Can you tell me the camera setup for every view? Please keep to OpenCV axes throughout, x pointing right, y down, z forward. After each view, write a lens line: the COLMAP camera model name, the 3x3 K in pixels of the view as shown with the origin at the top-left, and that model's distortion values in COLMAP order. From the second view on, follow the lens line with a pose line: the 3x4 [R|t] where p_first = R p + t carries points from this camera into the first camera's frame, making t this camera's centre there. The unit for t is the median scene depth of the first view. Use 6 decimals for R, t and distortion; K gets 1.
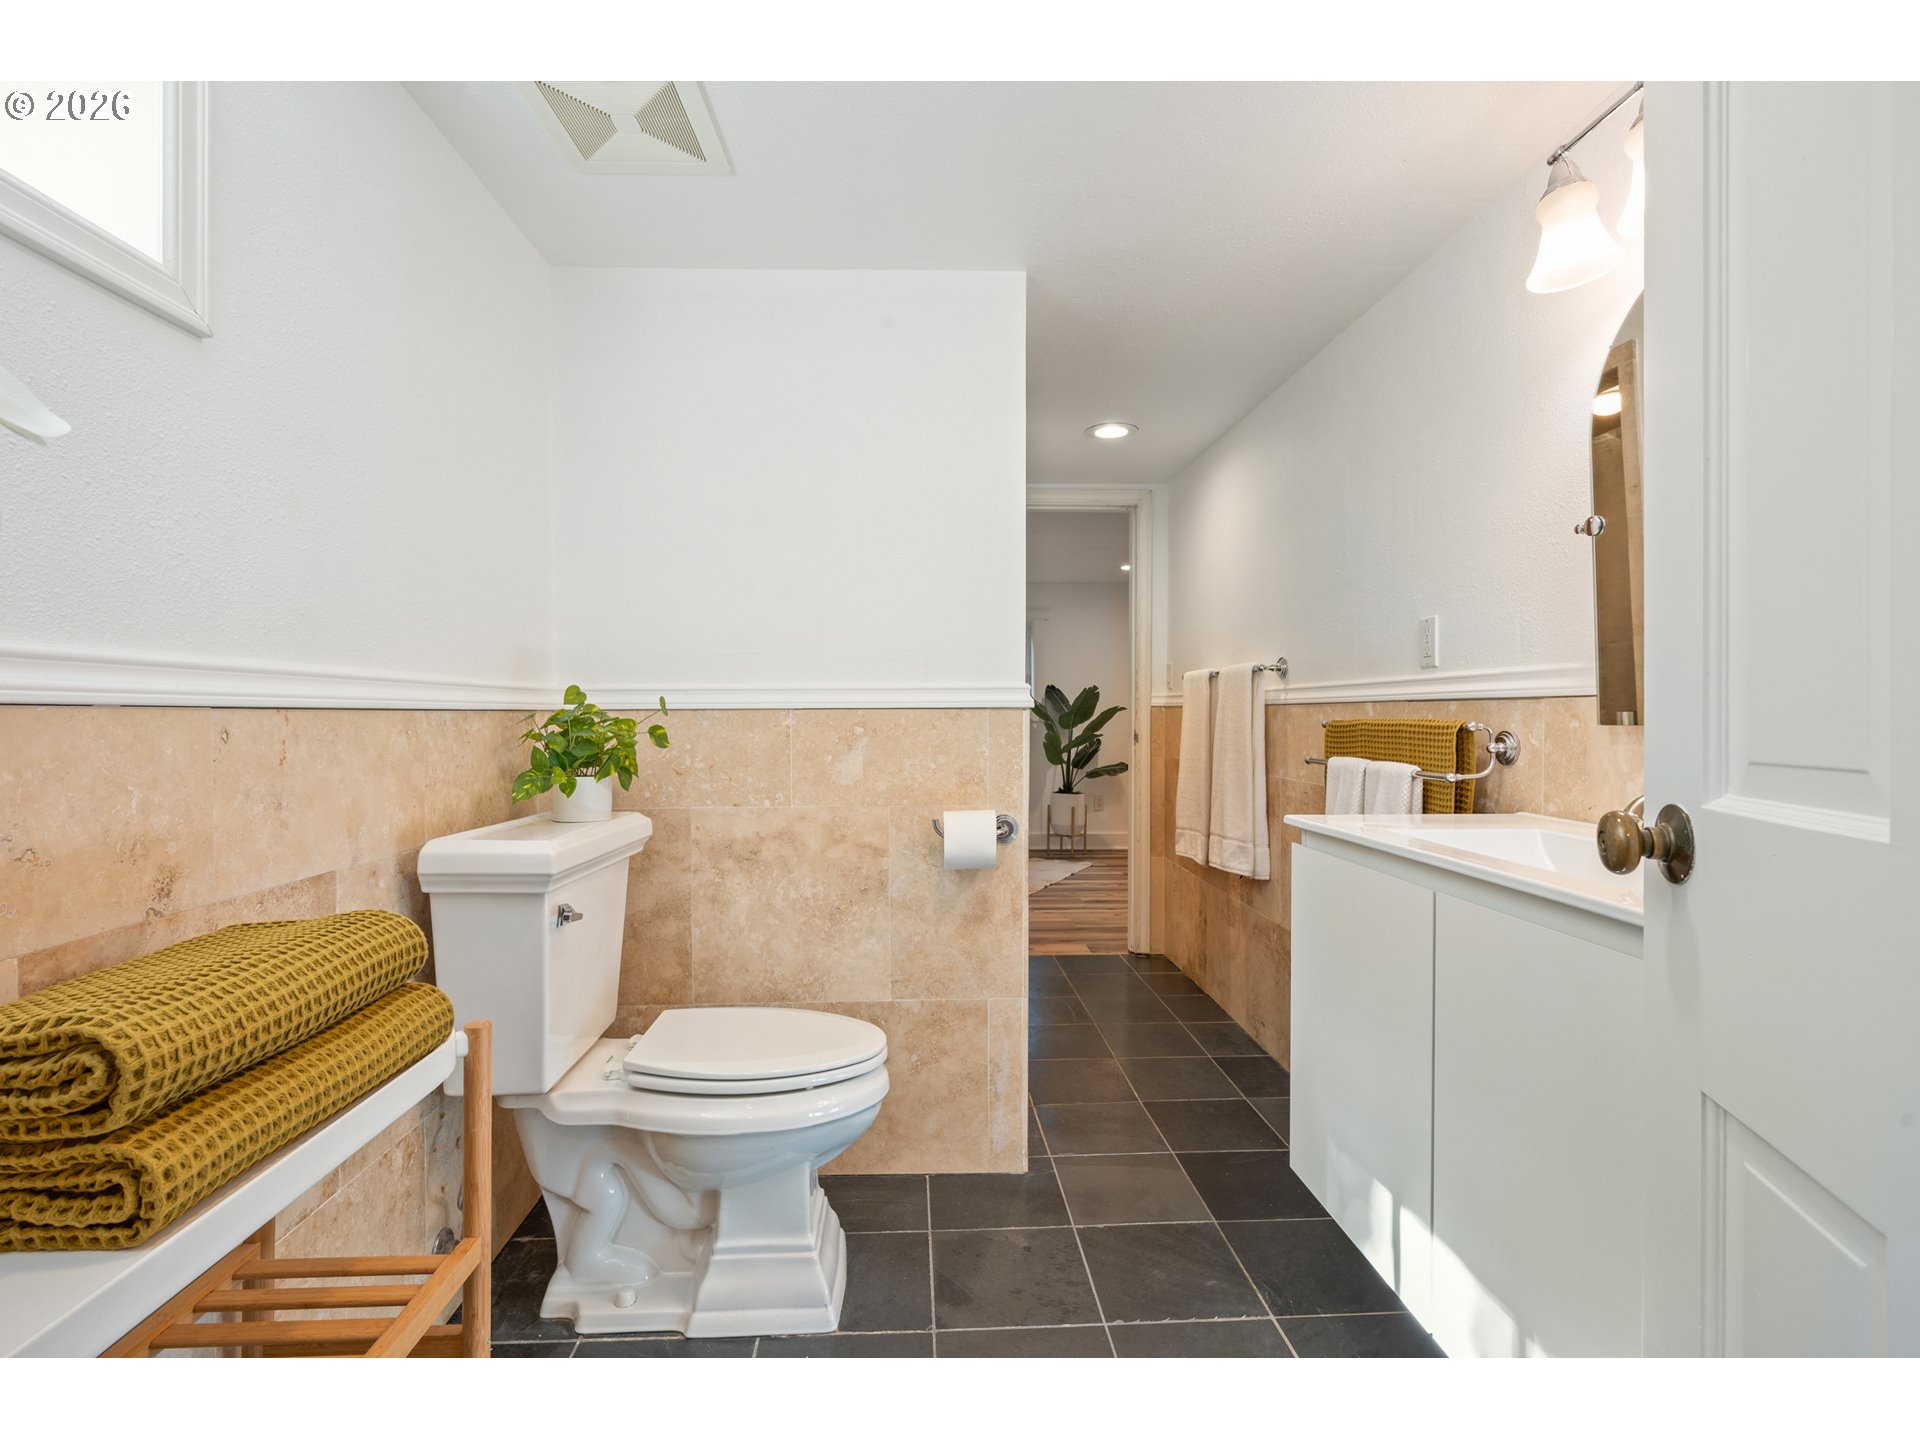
lens RADIAL K [[841.9, 0, 954.2], [0, 841.9, 713.3], [0, 0, 1]] dist [-0.000318, 0.000023]
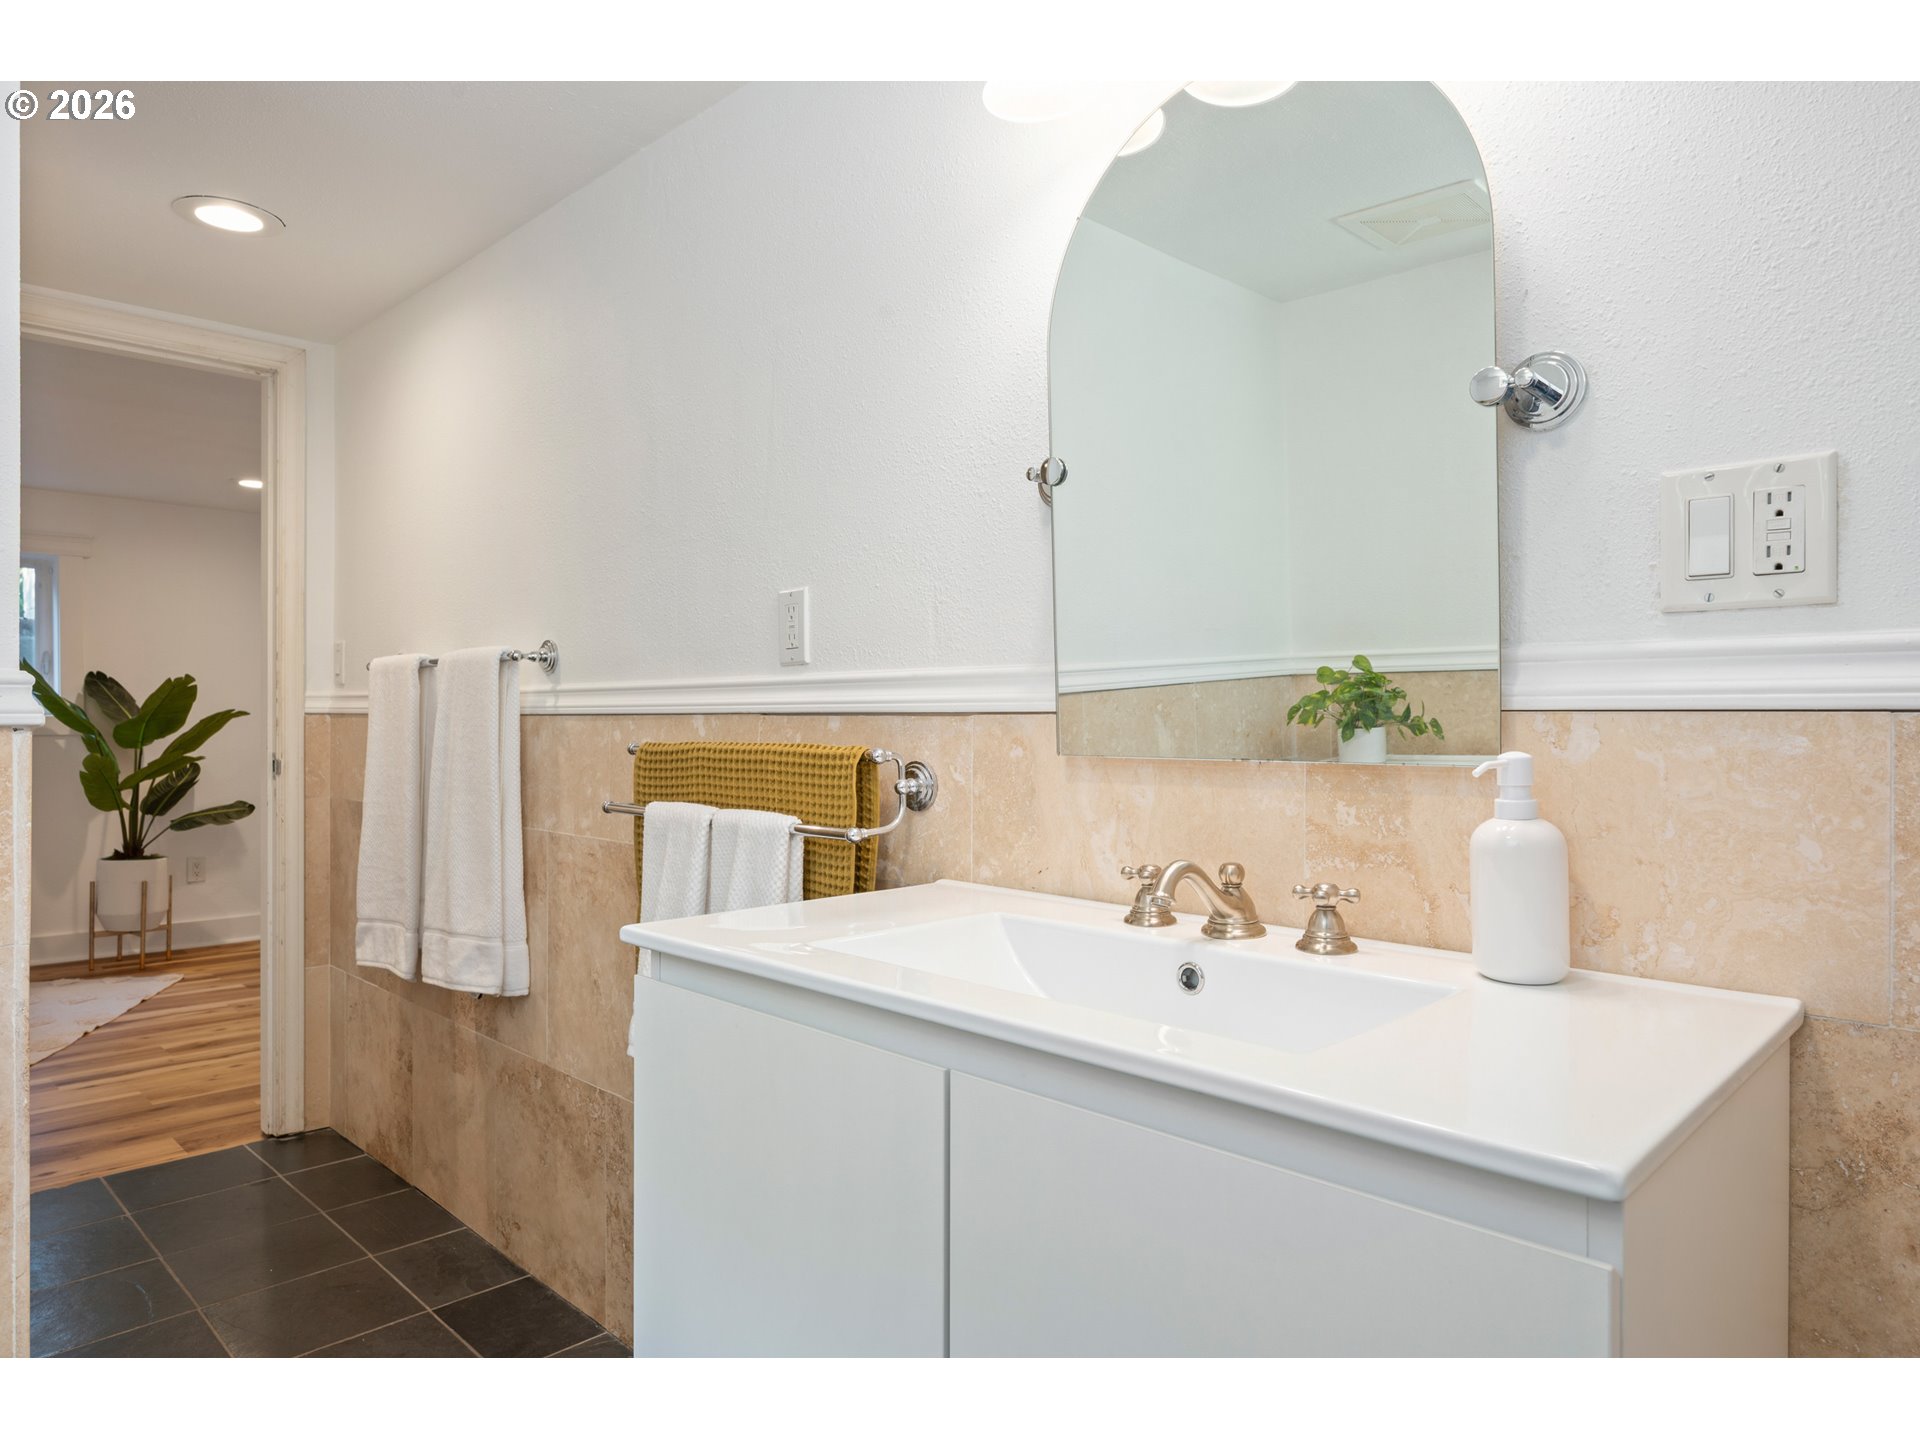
lens RADIAL K [[1140.4, 0, 961.0], [0, 1140.4, 729.1], [0, 0, 1]] dist [-0.002091, 0.000017]
pose [[0.722744, -0.002954, 0.691110, 0.020336], [-0.002524, 0.999973, 0.006913, -0.006049], [-0.691111, -0.006741, 0.722717, 0.157190]]
